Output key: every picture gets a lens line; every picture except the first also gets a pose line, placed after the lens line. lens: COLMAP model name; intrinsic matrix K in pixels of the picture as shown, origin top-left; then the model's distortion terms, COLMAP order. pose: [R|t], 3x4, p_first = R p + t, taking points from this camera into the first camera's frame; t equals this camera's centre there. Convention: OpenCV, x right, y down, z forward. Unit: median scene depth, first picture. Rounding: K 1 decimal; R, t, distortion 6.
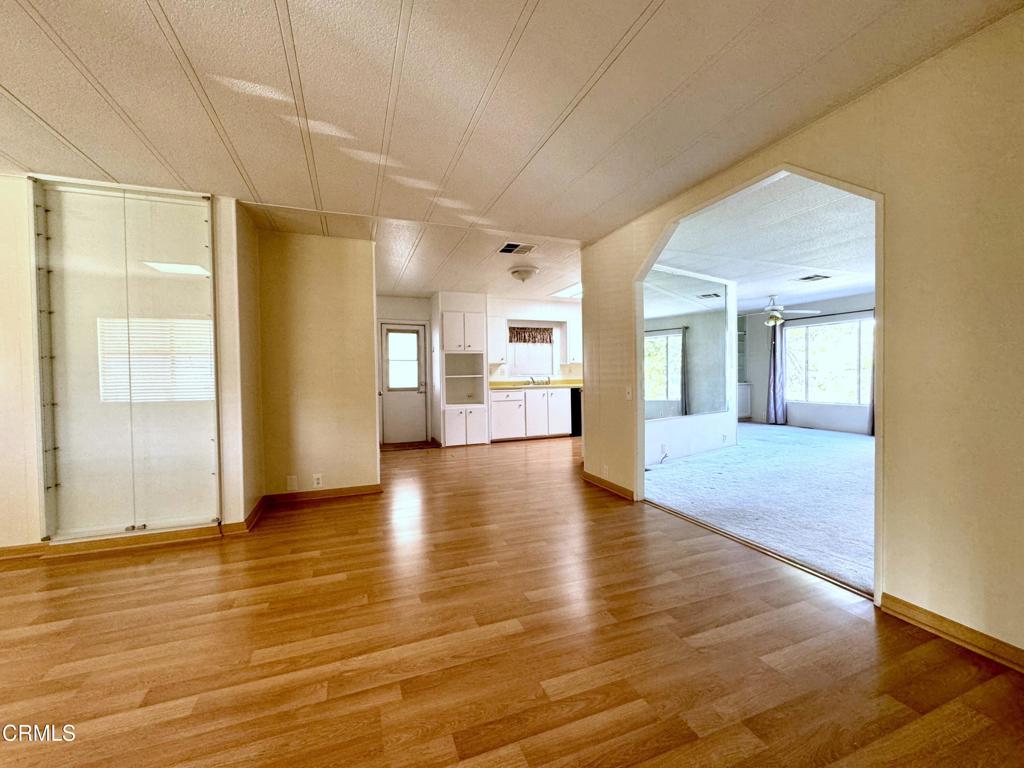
lens RADIAL K [[422.3, 0, 512.2], [0, 422.3, 386.7], [0, 0, 1]] dist [-0.001758, -0.000176]
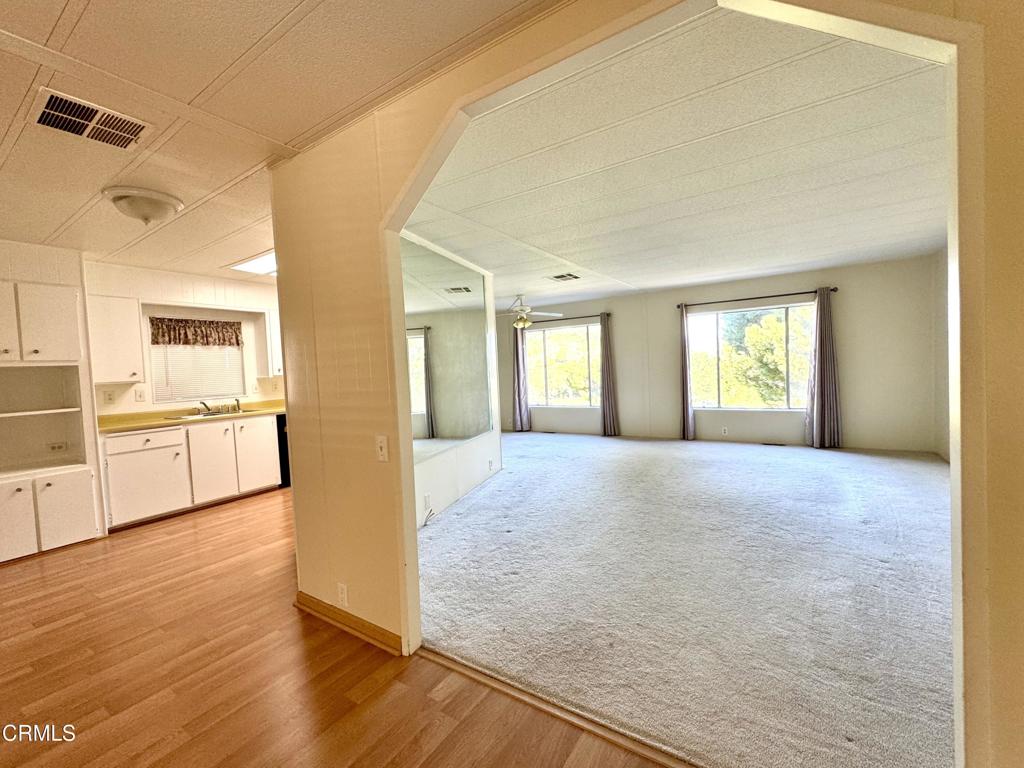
lens RADIAL K [[428.2, 0, 509.9], [0, 428.2, 383.6], [0, 0, 1]] dist [-0.001124, -0.000029]
pose [[0.817092, -0.044625, 0.574777, 0.102532], [0.050553, 0.998705, 0.005672, -0.056070], [-0.574286, 0.024422, 0.818290, 0.461880]]
